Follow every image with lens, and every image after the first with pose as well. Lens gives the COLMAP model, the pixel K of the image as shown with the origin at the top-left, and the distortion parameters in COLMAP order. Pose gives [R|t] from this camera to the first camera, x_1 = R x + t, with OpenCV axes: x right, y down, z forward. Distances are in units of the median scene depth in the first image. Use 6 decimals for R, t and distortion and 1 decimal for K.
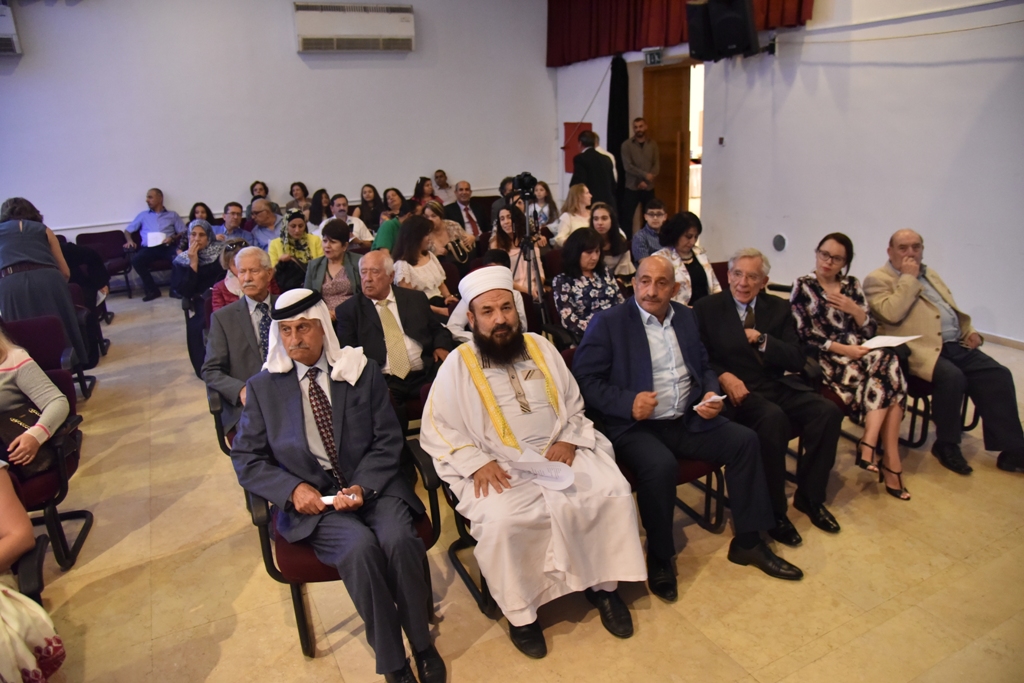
lens RADIAL K [[701.4, 0, 513.4], [0, 701.4, 347.2], [0, 0, 1]] dist [-0.110378, 0.058188]
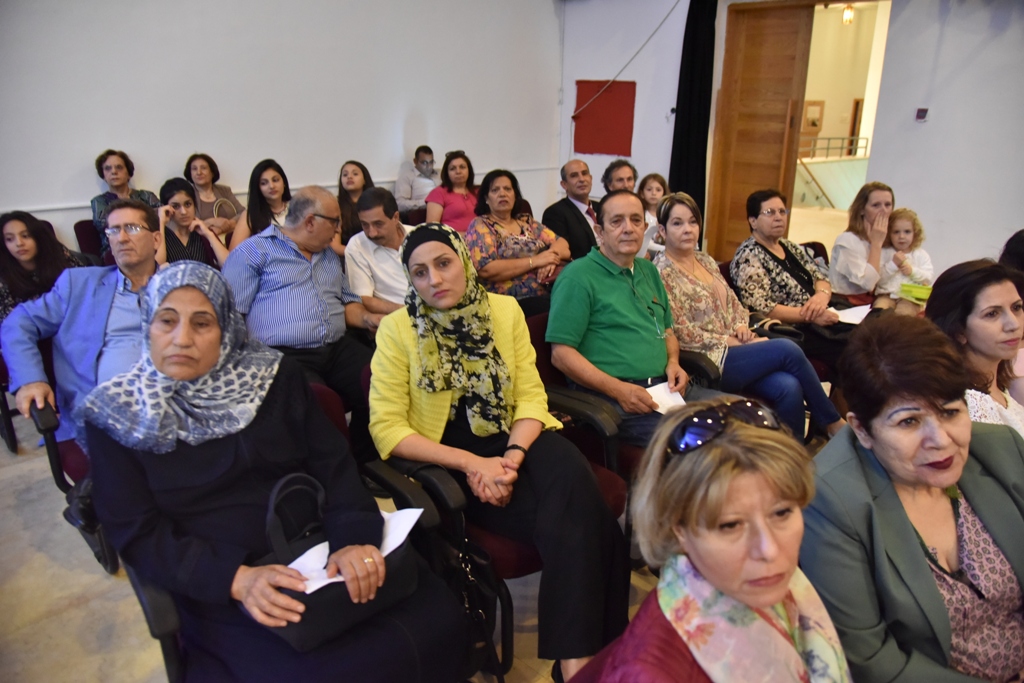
lens RADIAL K [[701.4, 0, 513.4], [0, 701.4, 347.2], [0, 0, 1]] dist [-0.110378, 0.058188]
pose [[0.955981, -0.049588, 0.289208, -0.232665], [0.045052, 0.998735, 0.022323, -0.086289], [-0.289949, -0.008311, 0.957006, 0.406222]]
